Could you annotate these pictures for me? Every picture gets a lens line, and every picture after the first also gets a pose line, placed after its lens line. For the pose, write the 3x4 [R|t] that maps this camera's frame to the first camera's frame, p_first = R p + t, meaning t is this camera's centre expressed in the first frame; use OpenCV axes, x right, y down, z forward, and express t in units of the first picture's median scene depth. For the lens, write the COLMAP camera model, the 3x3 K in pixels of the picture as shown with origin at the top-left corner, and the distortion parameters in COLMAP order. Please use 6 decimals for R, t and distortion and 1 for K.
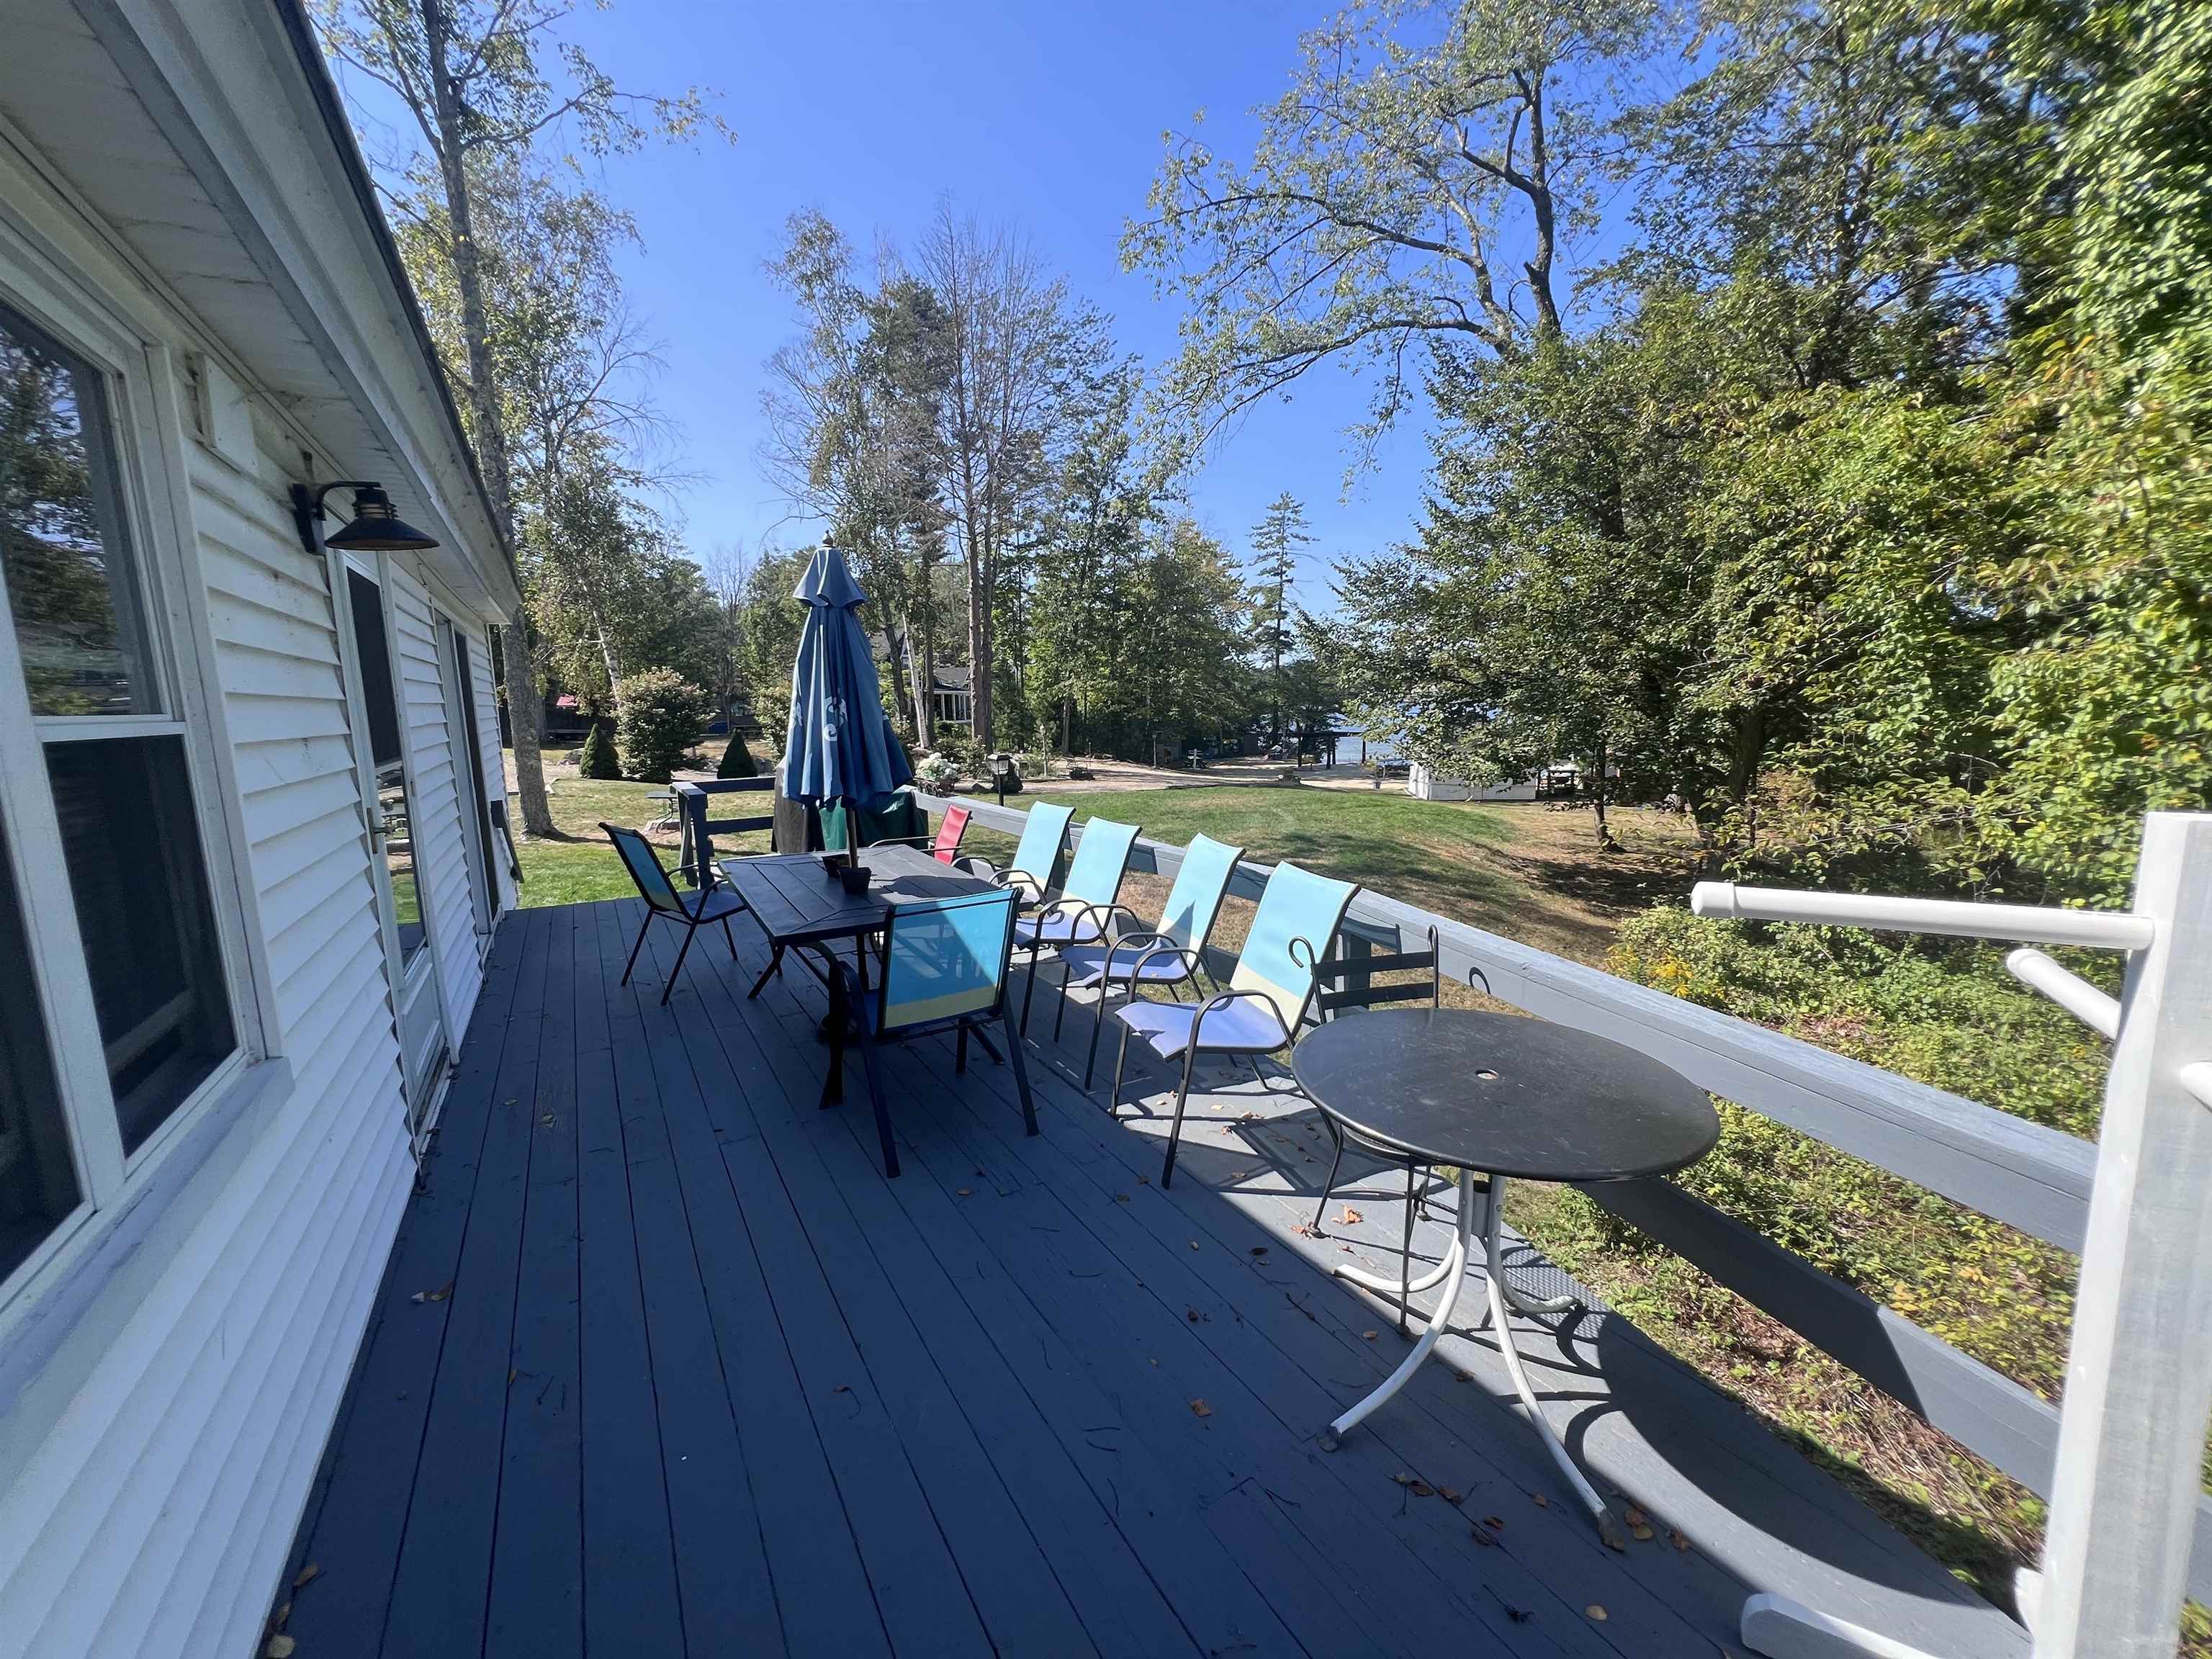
lens RADIAL K [[880.9, 0, 1107.7], [0, 880.9, 831.8], [0, 0, 1]] dist [-0.003863, 0.000691]
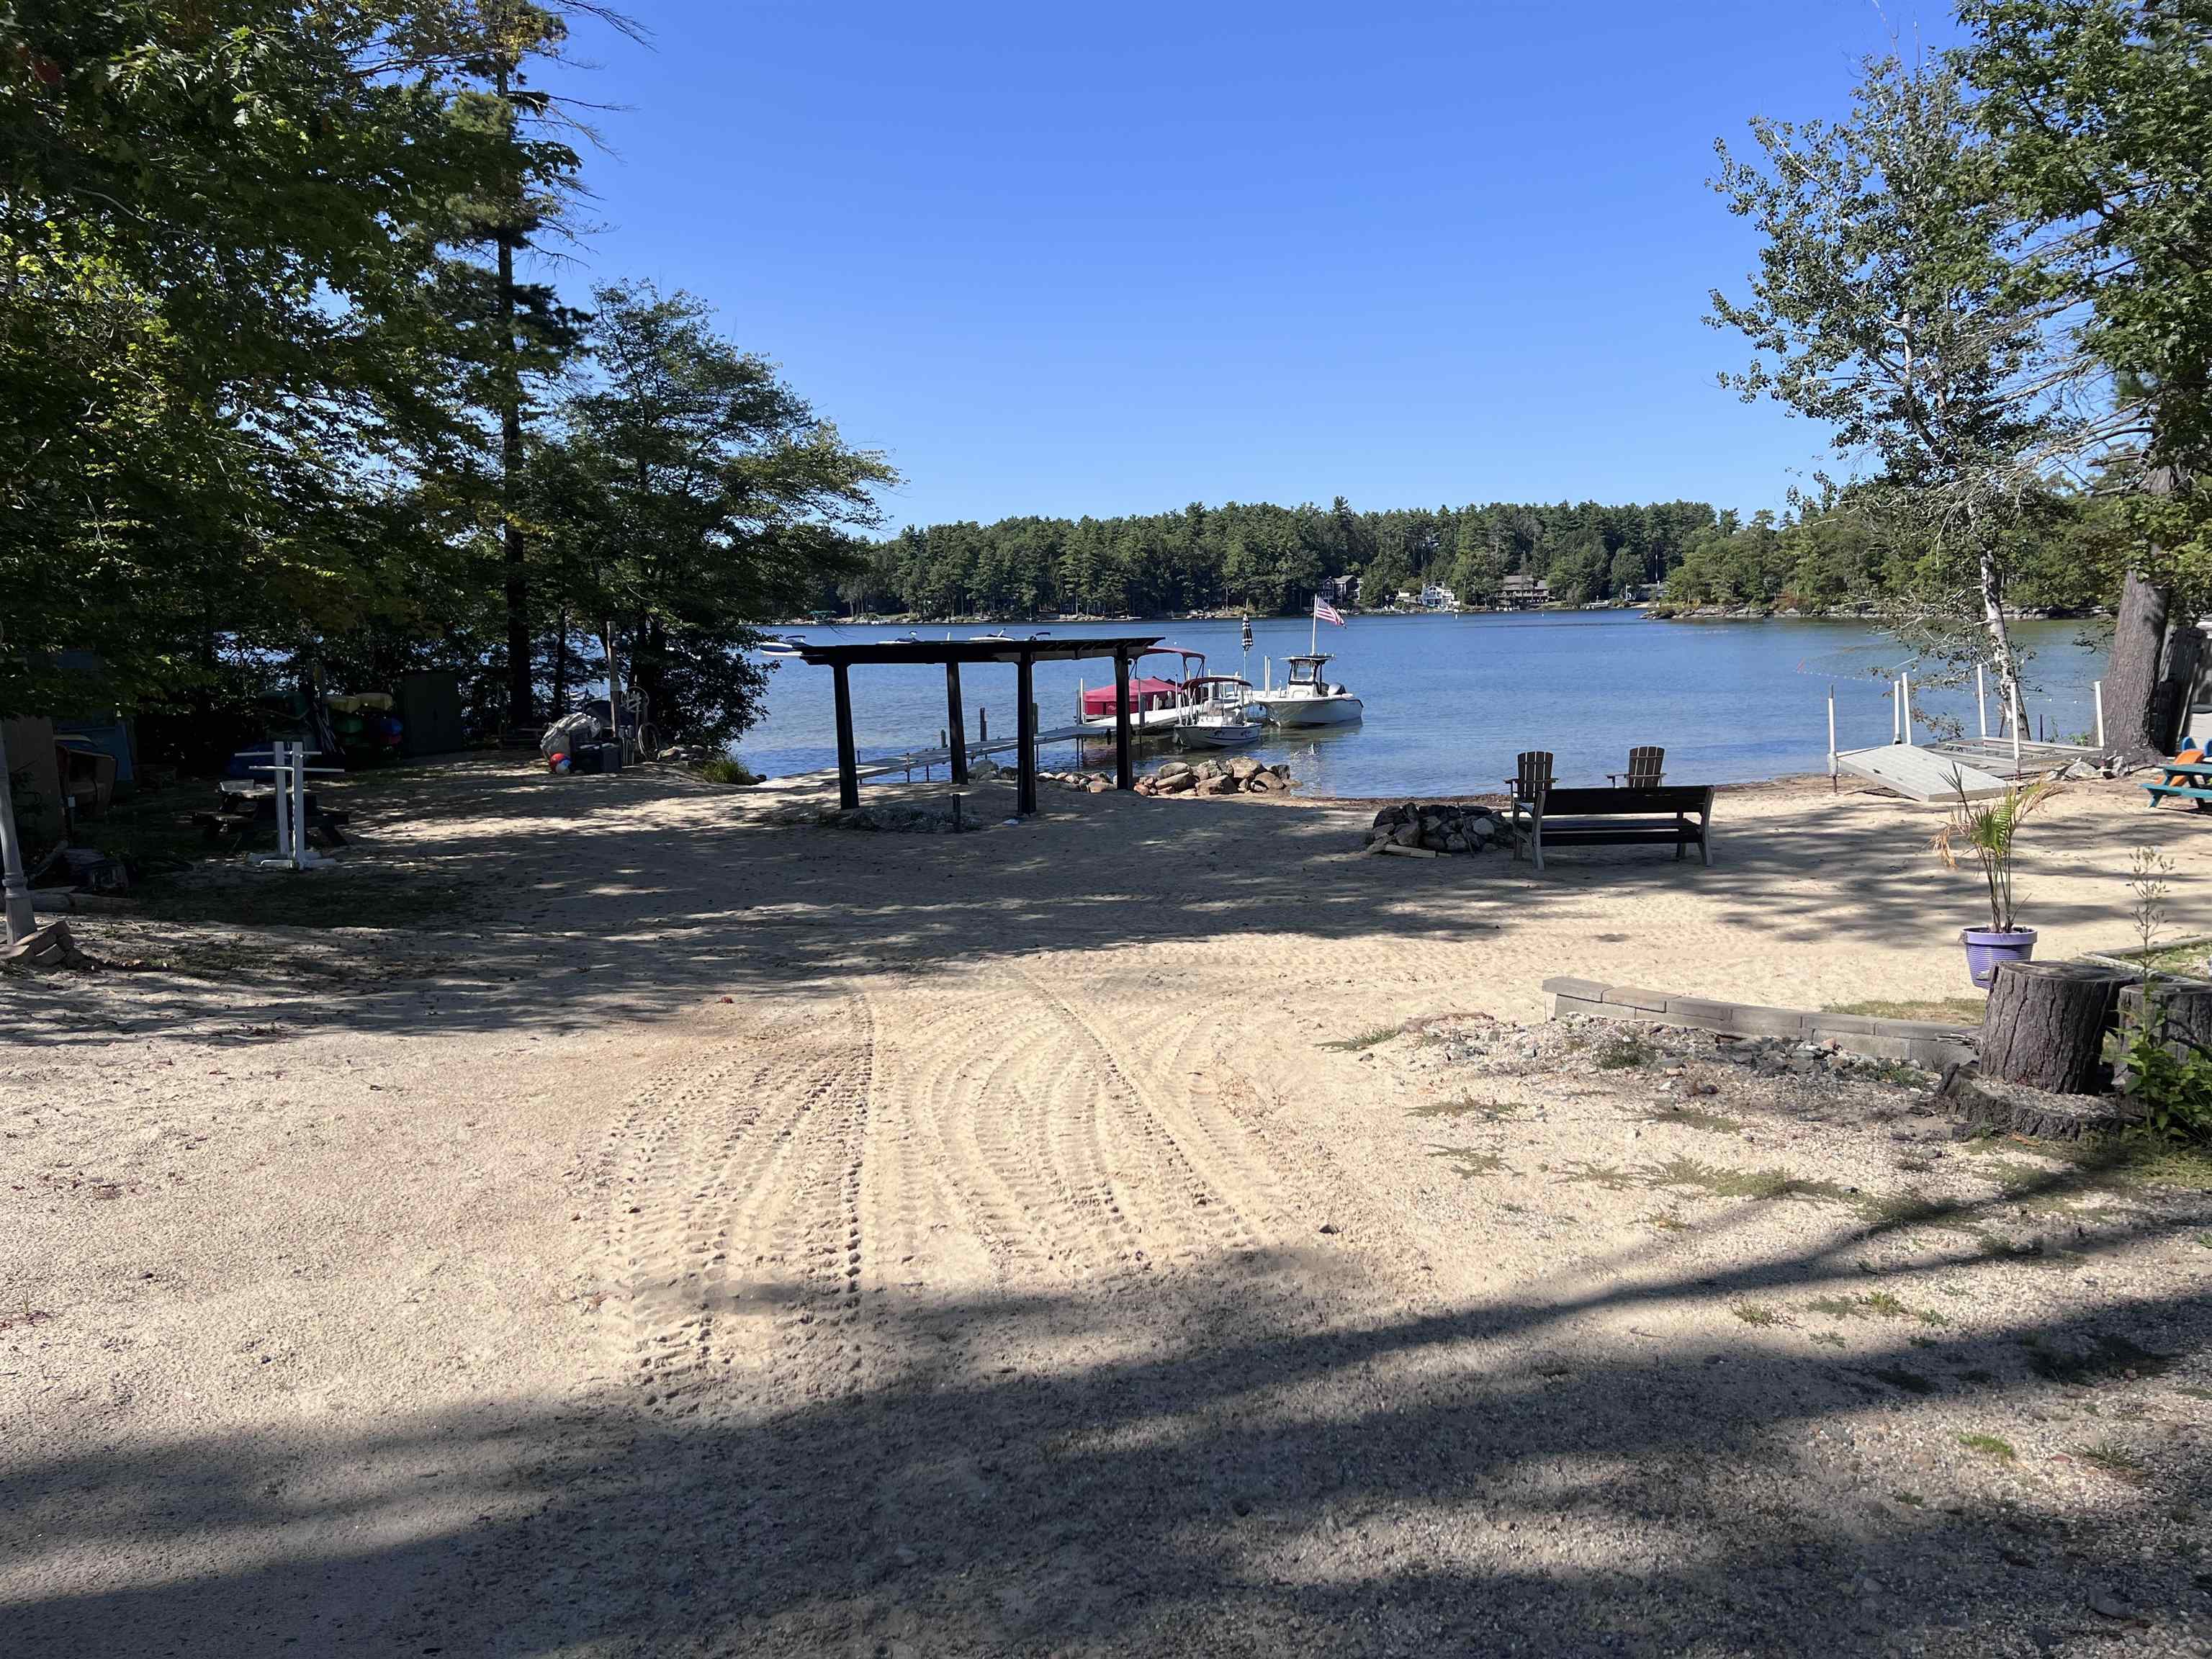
lens RADIAL K [[1674.7, 0, 1112.7], [0, 1674.7, 828.8], [0, 0, 1]] dist [0.039420, -0.047086]
pose [[0.800352, -0.071129, 0.595296, 0.040543], [0.089680, 0.995969, -0.001567, -0.073395], [-0.592785, 0.054640, 0.803505, 0.757011]]
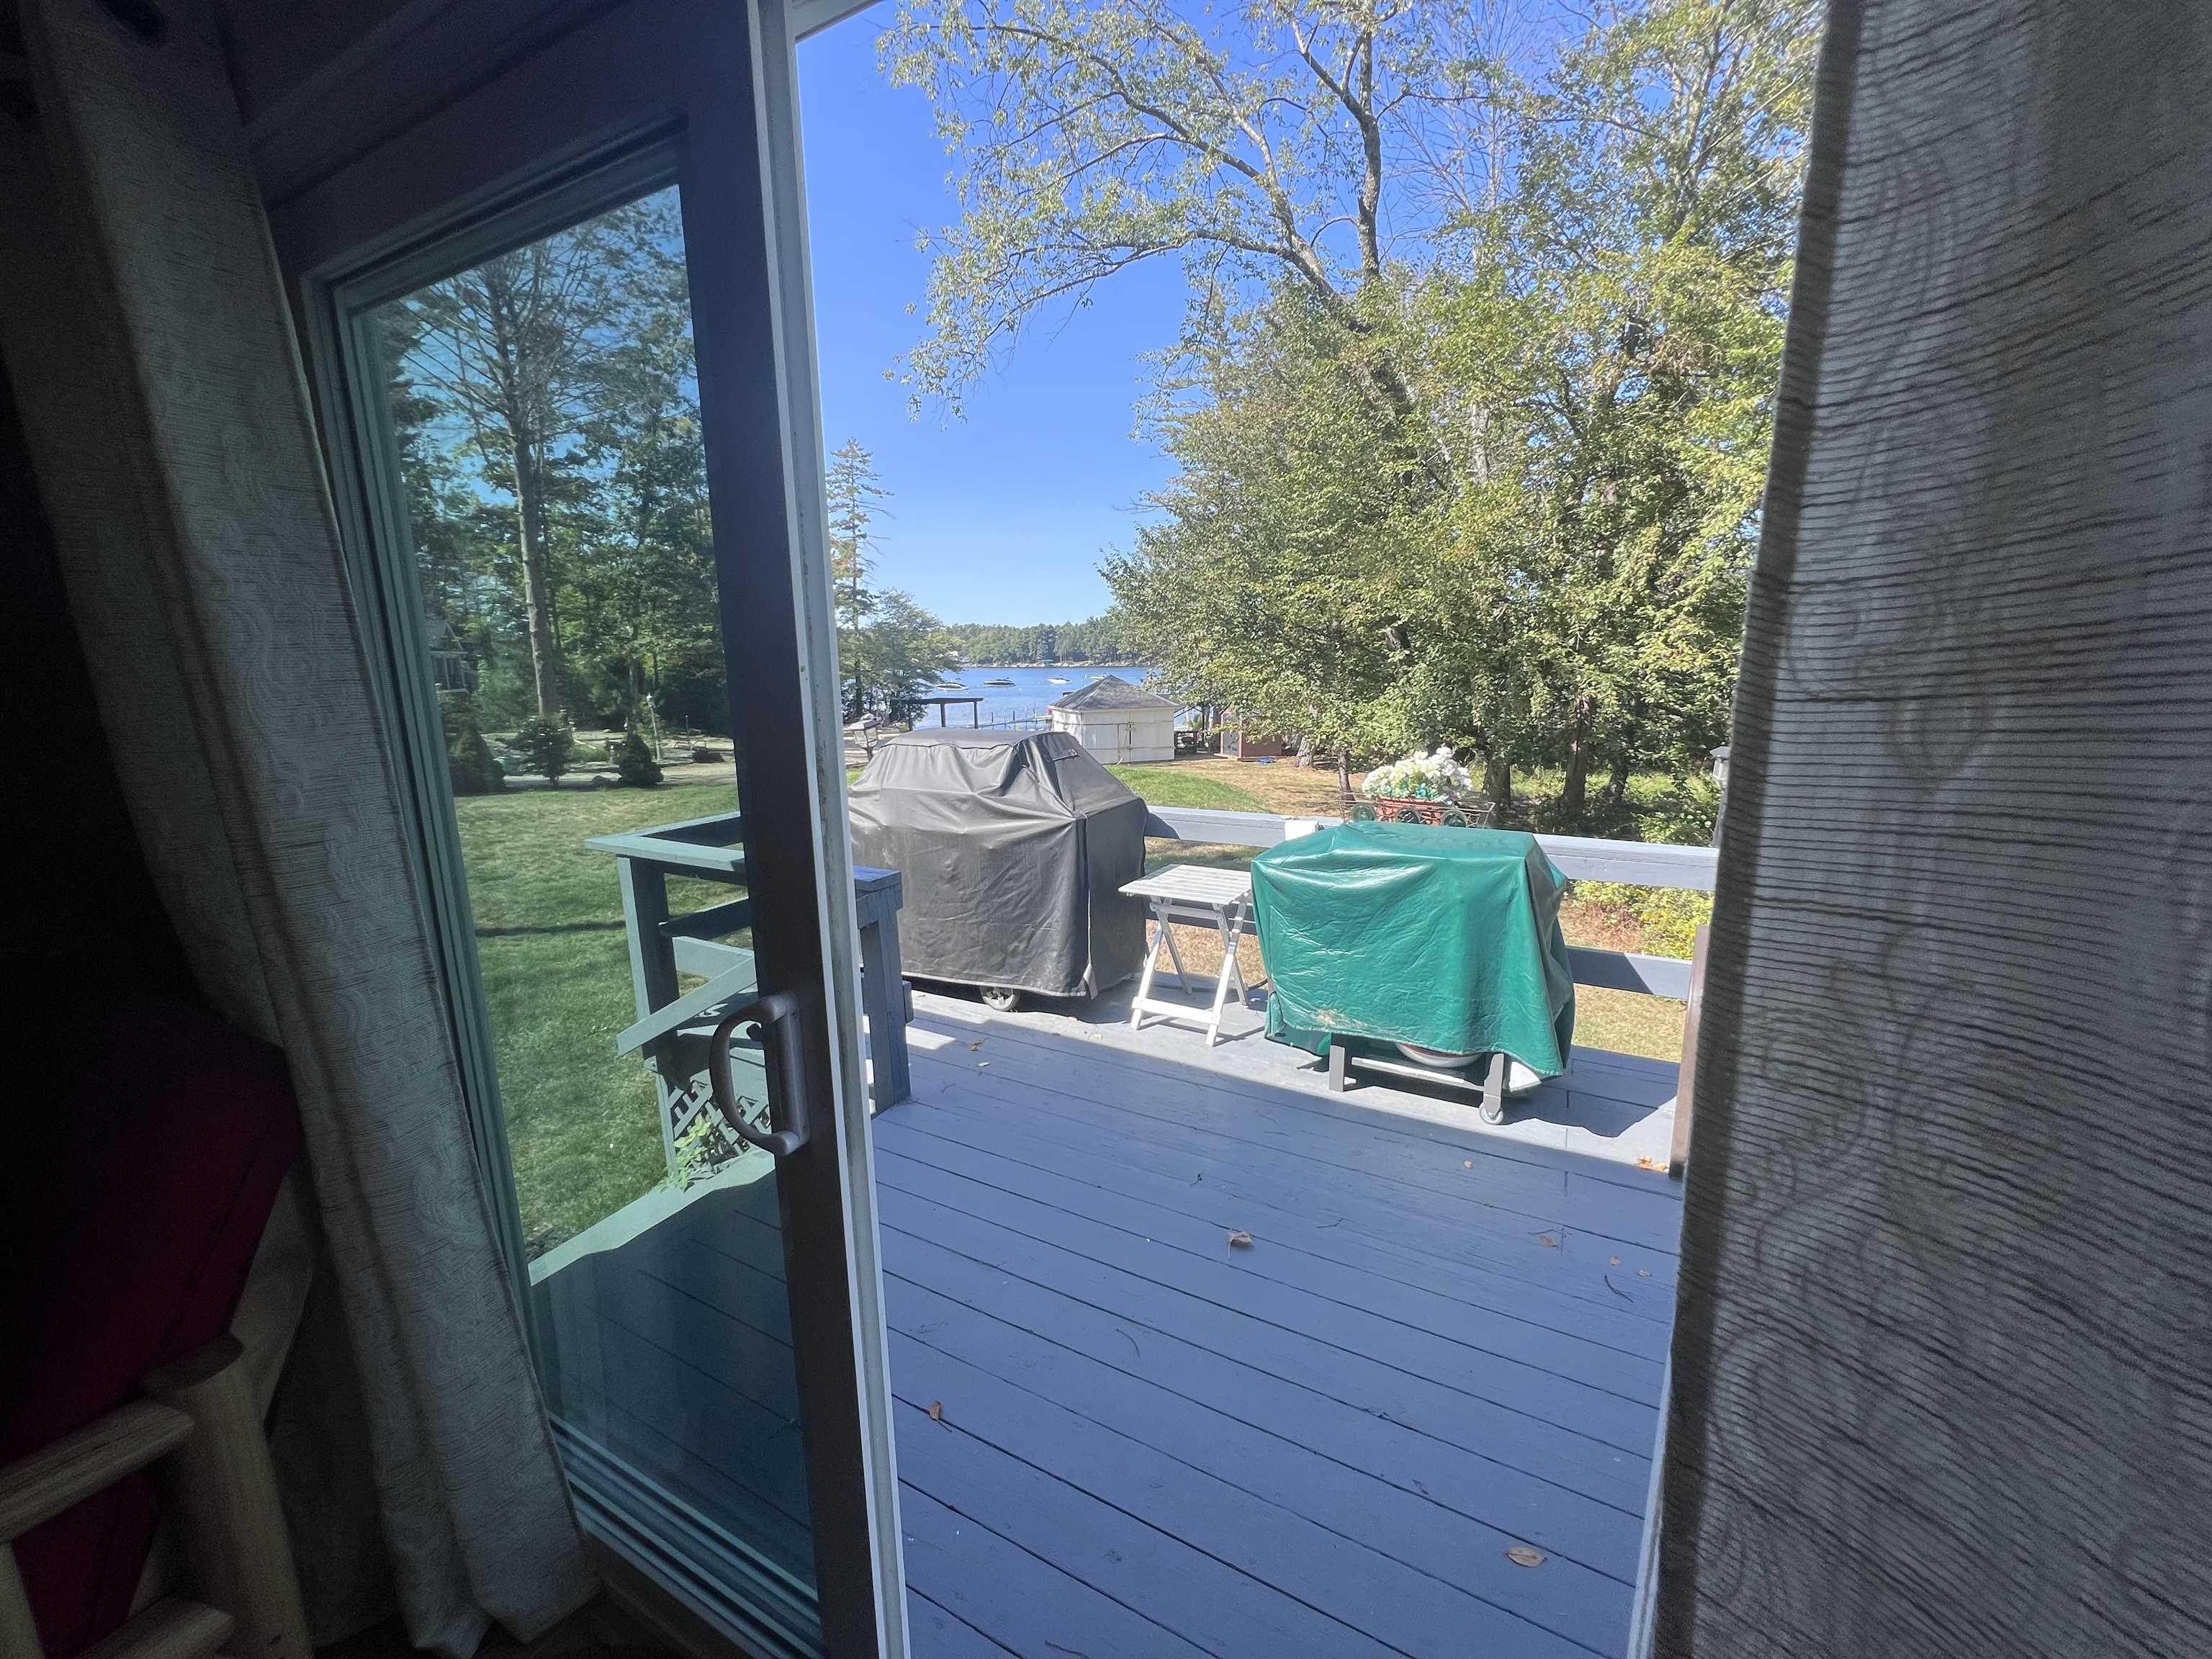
lens RADIAL K [[880.9, 0, 1104.6], [0, 880.9, 831.1], [0, 0, 1]] dist [-0.003863, 0.000691]
pose [[0.867244, -0.088046, 0.490037, -0.084753], [0.069935, 0.996024, 0.055191, -0.011206], [-0.492947, -0.013593, 0.869953, 0.088812]]
